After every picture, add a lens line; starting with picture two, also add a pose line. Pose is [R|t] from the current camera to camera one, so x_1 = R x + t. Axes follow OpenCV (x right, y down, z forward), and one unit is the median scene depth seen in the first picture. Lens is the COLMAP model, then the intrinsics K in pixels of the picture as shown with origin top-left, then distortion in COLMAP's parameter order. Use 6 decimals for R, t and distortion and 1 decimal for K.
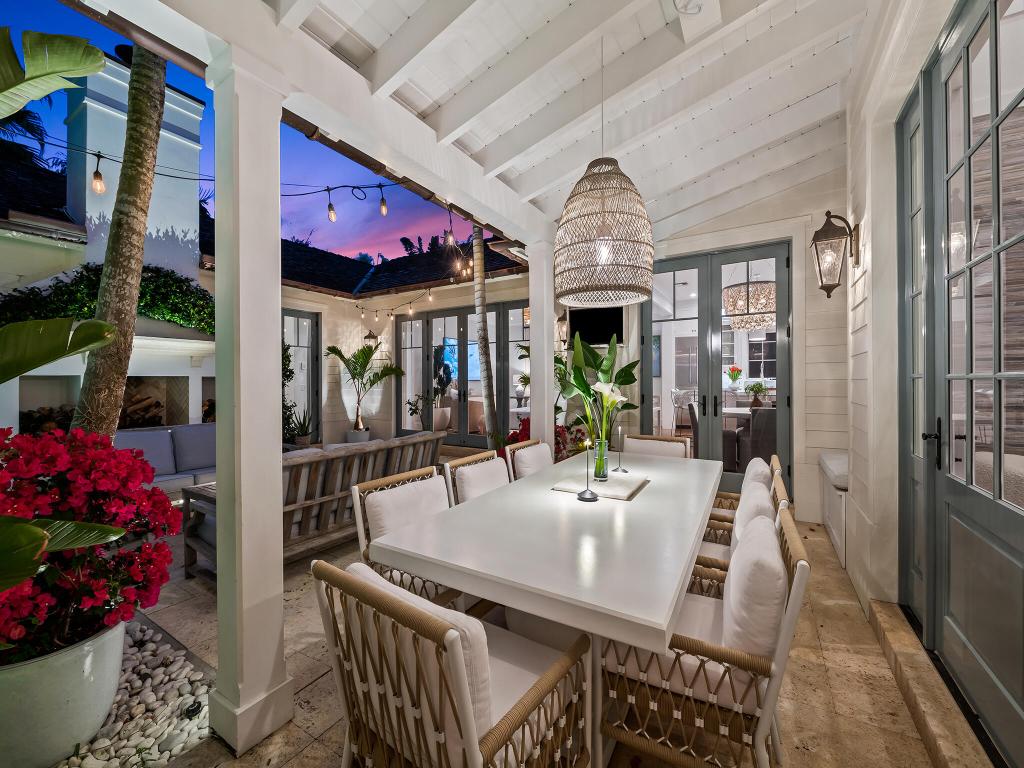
lens RADIAL K [[418.2, 0, 512.0], [0, 418.2, 384.0], [0, 0, 1]] dist [-0.000365, -0.000073]
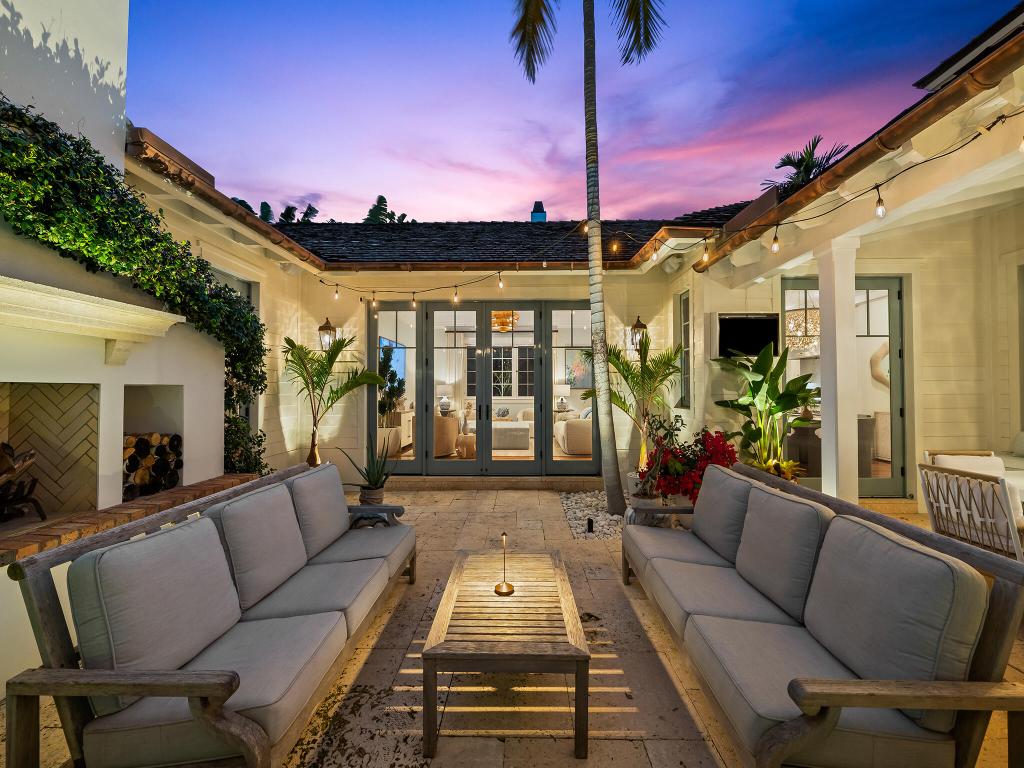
lens RADIAL K [[409.9, 0, 512.0], [0, 409.9, 384.0], [0, 0, 1]] dist [0.000902, -0.000628]
pose [[0.861928, 0.012643, 0.506872, -0.447320], [-0.000482, 0.999709, -0.024115, -0.005367], [-0.507030, 0.020541, 0.861684, 0.288410]]
